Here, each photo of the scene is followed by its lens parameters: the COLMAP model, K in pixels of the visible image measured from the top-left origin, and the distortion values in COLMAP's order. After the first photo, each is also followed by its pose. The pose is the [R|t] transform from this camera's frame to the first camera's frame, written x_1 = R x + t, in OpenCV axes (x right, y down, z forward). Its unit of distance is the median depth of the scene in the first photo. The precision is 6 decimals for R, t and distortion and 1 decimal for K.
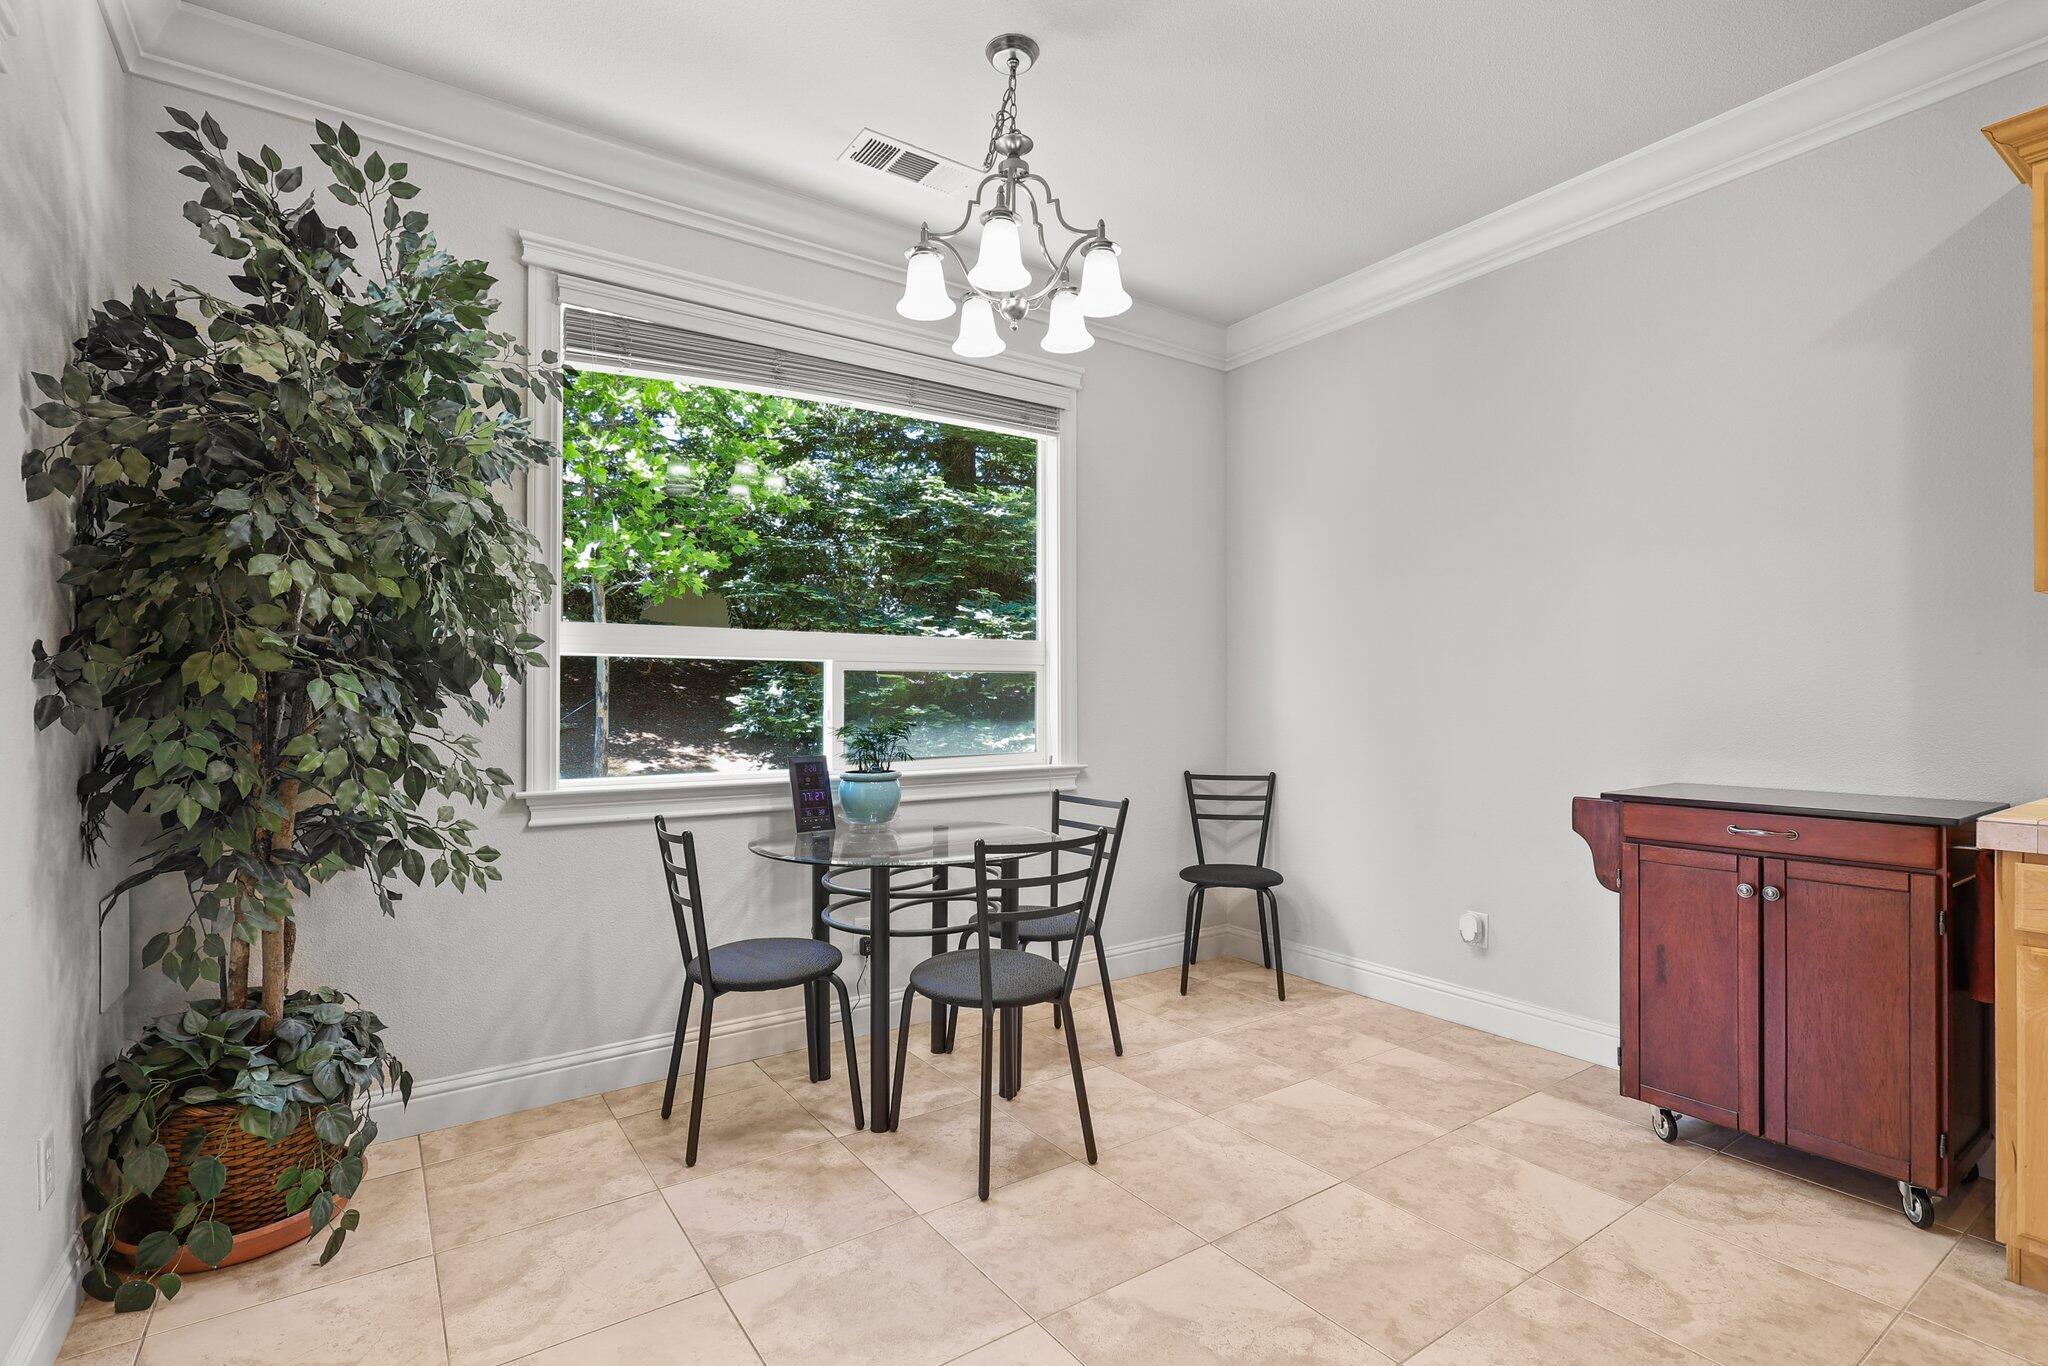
lens RADIAL K [[963.4, 0, 1032.2], [0, 963.4, 691.8], [0, 0, 1]] dist [0.000440, 0.000152]
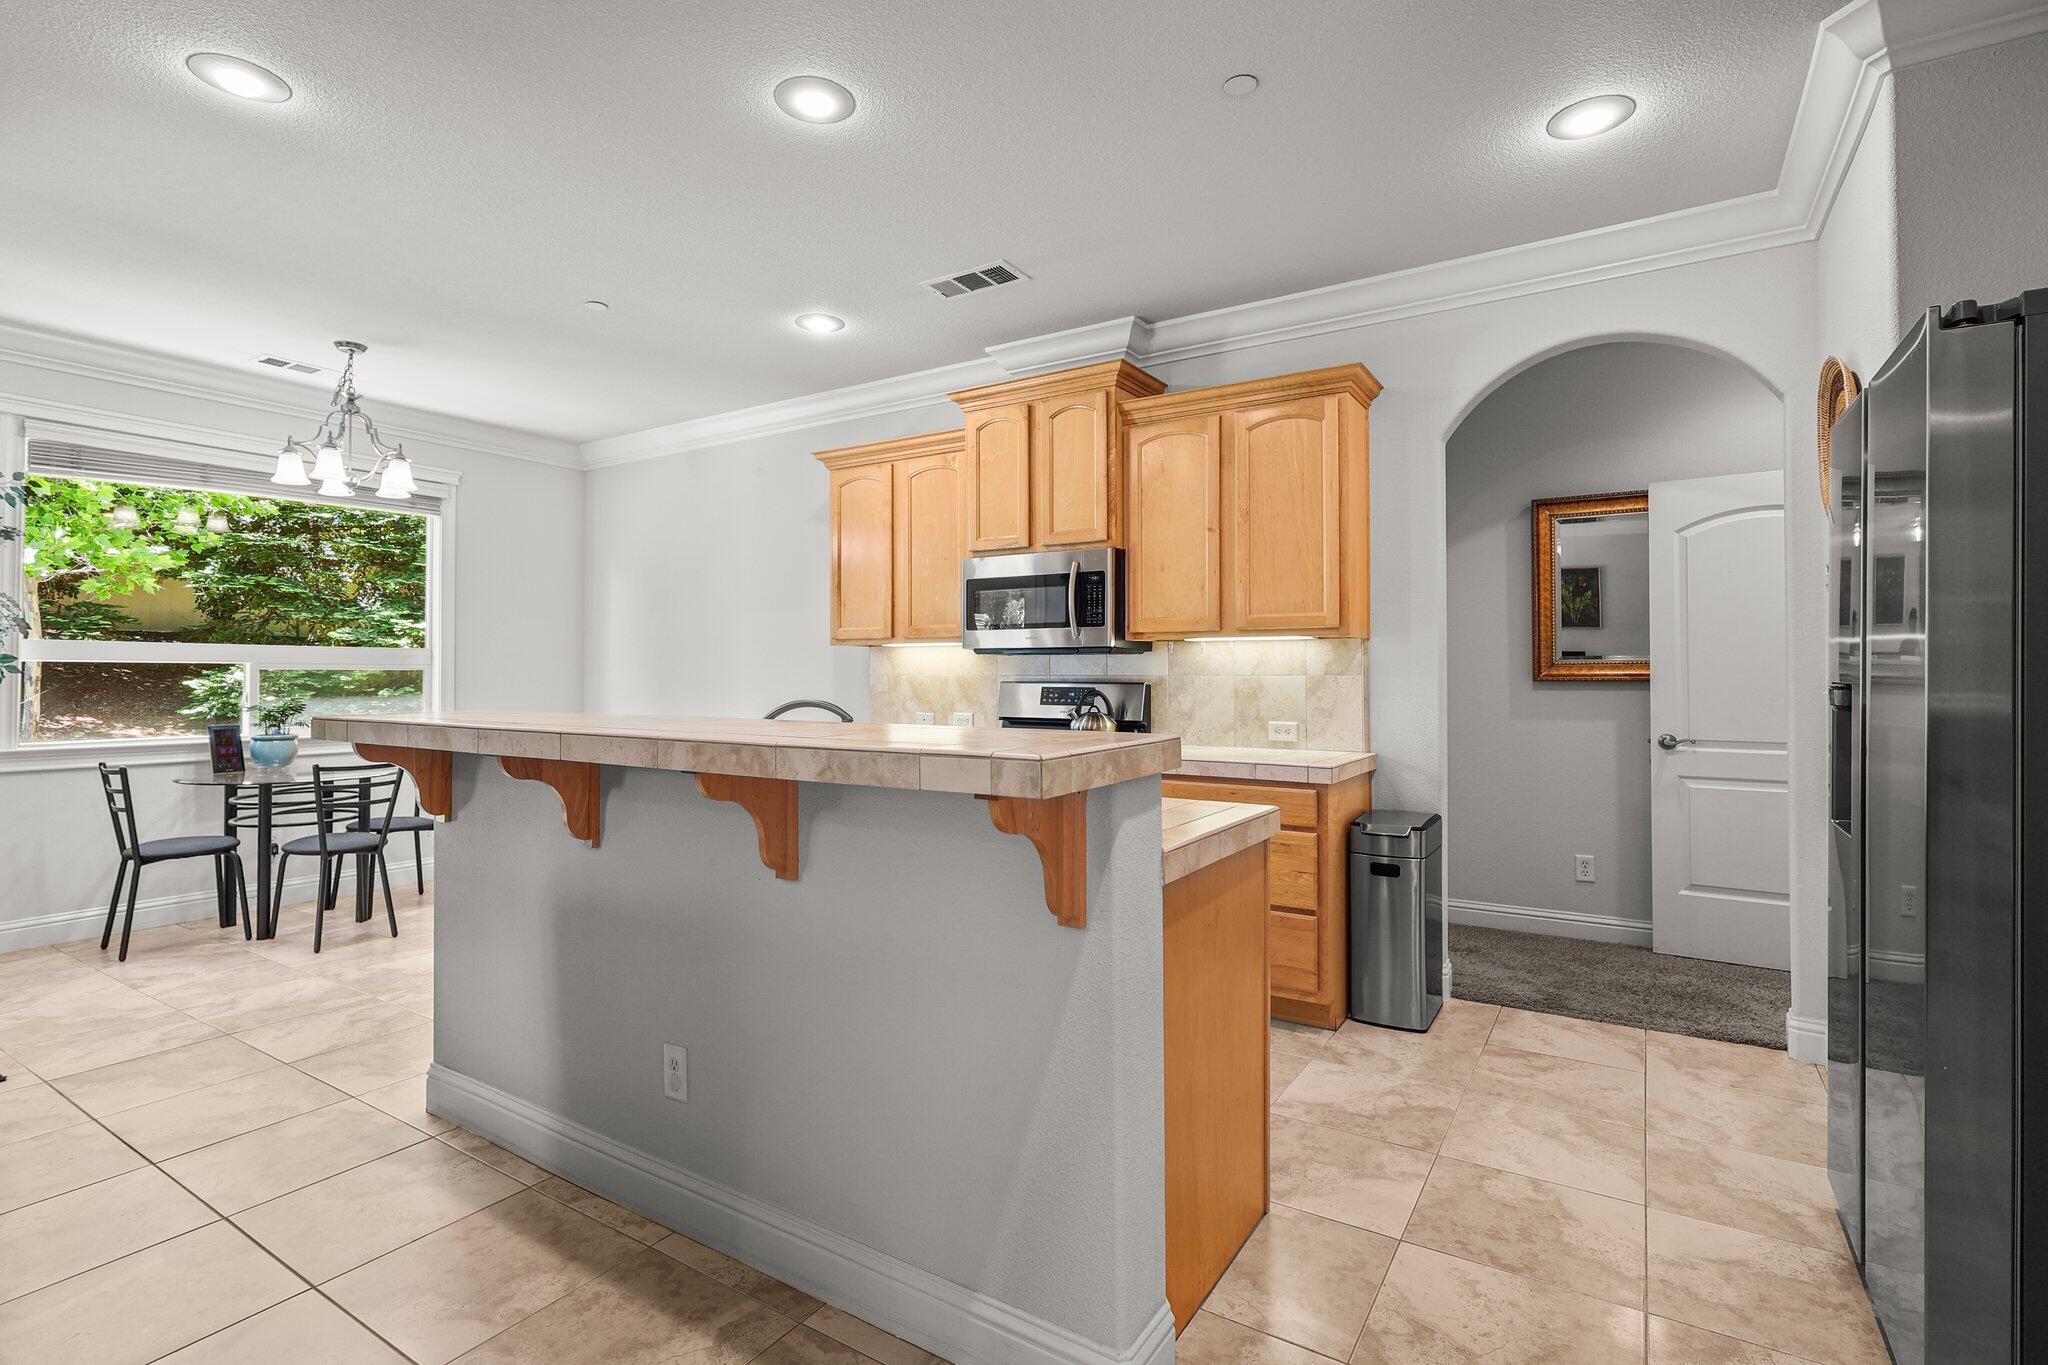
lens RADIAL K [[969.9, 0, 1024.0], [0, 969.9, 655.9], [0, 0, 1]] dist [-0.000116, 0.000504]
pose [[0.924387, 0.009000, 0.381349, 0.440238], [-0.004000, 0.999895, -0.013903, -0.035853], [-0.381434, 0.011327, 0.924327, -1.147962]]
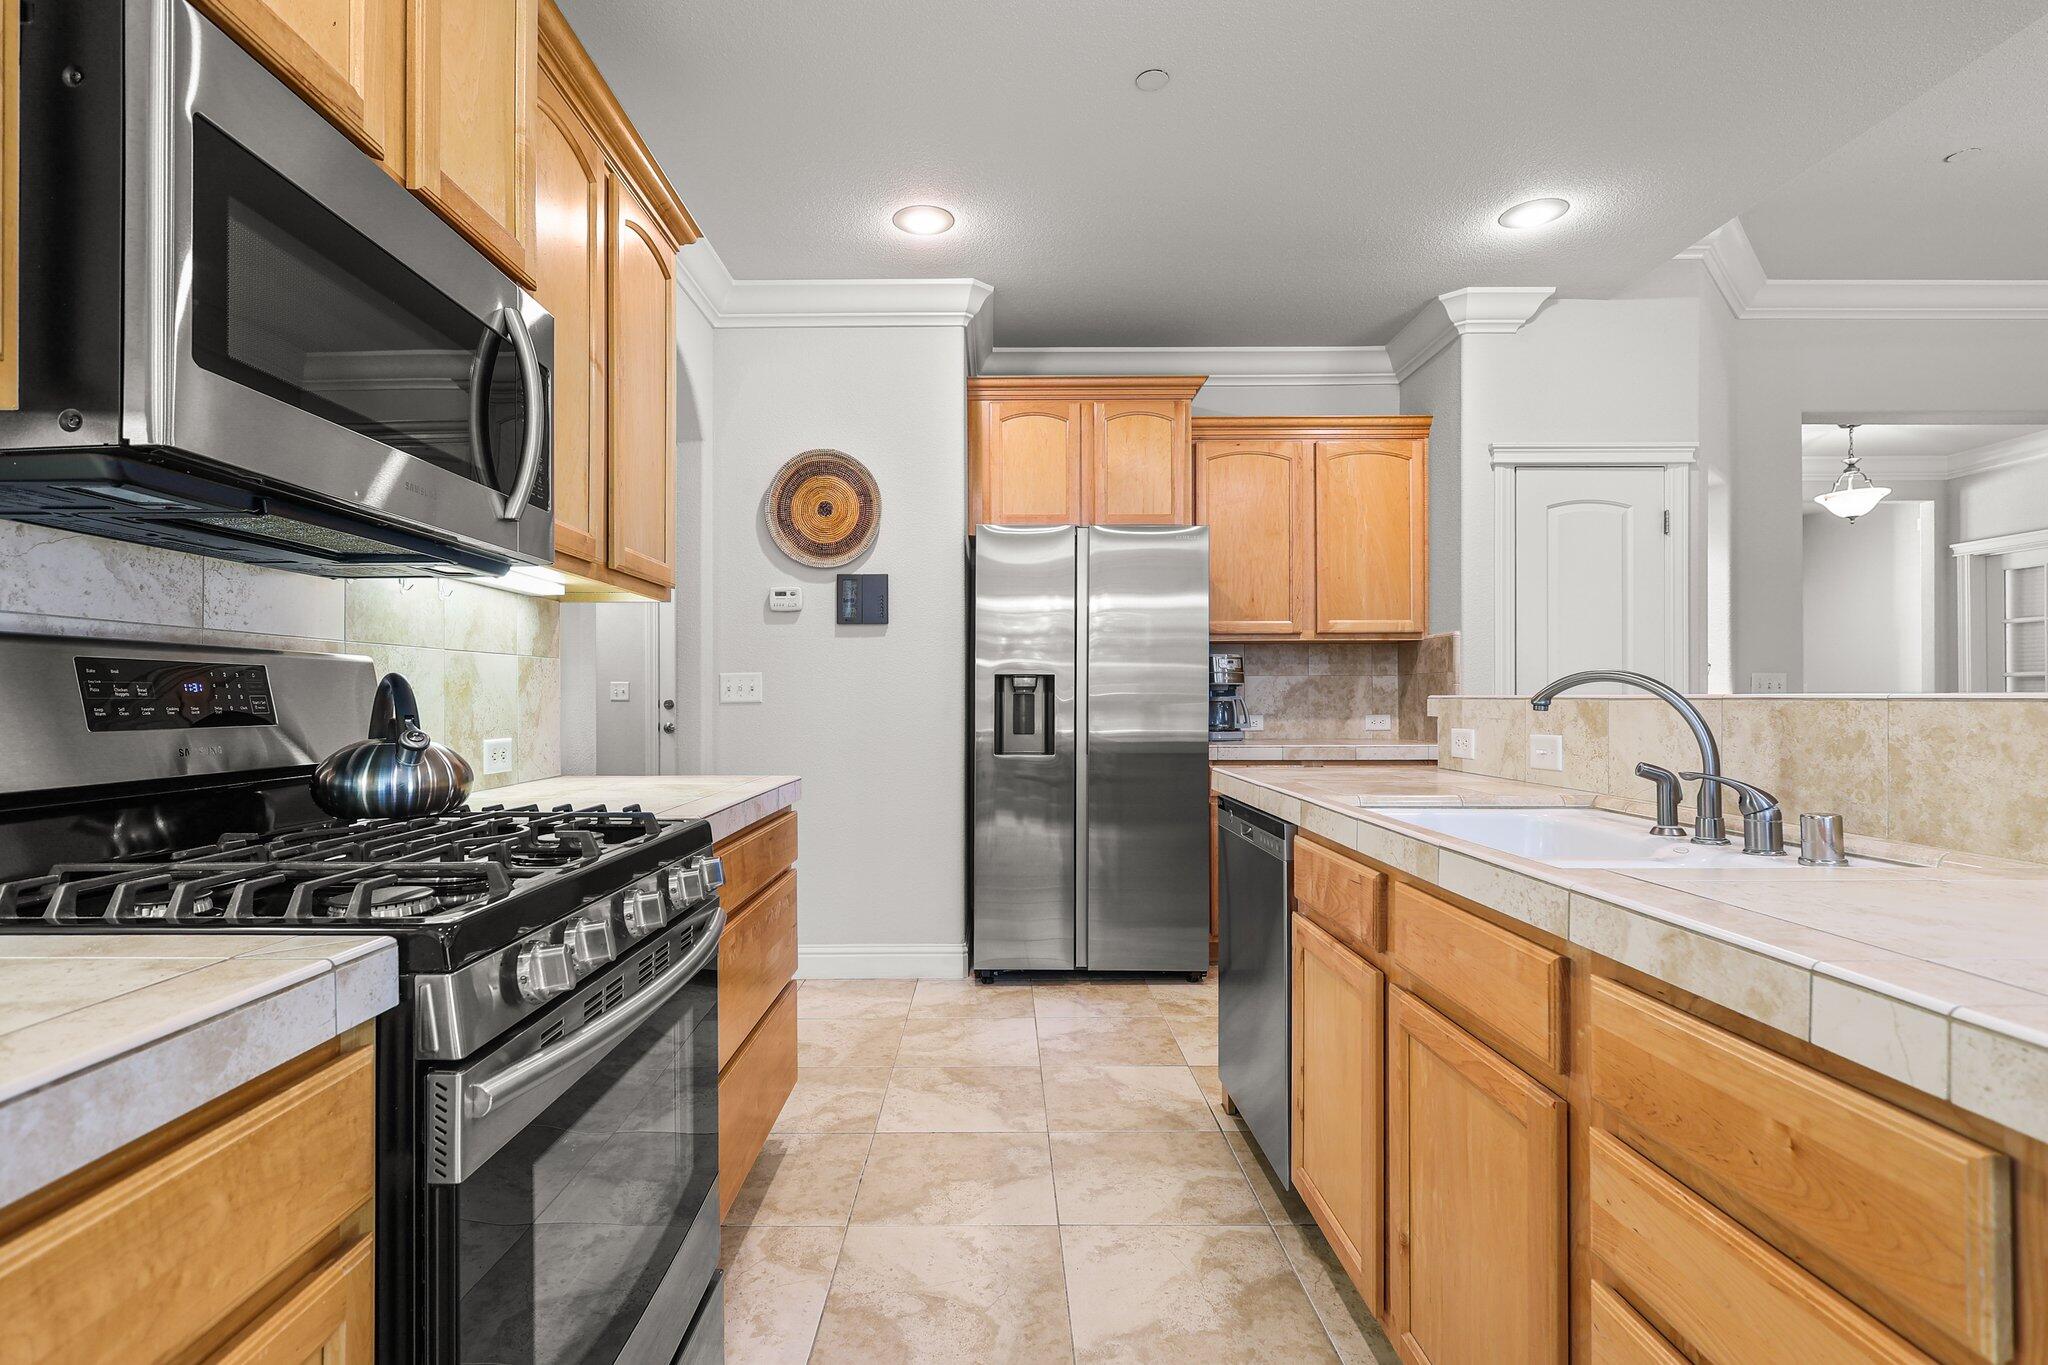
lens RADIAL K [[974.3, 0, 995.4], [0, 974.3, 695.0], [0, 0, 1]] dist [-0.000809, 0.000241]
pose [[-0.817797, 0.003484, 0.575497, 0.569745], [-0.001465, 0.999966, -0.008136, 0.013929], [-0.575505, -0.007497, -0.817764, 0.565972]]
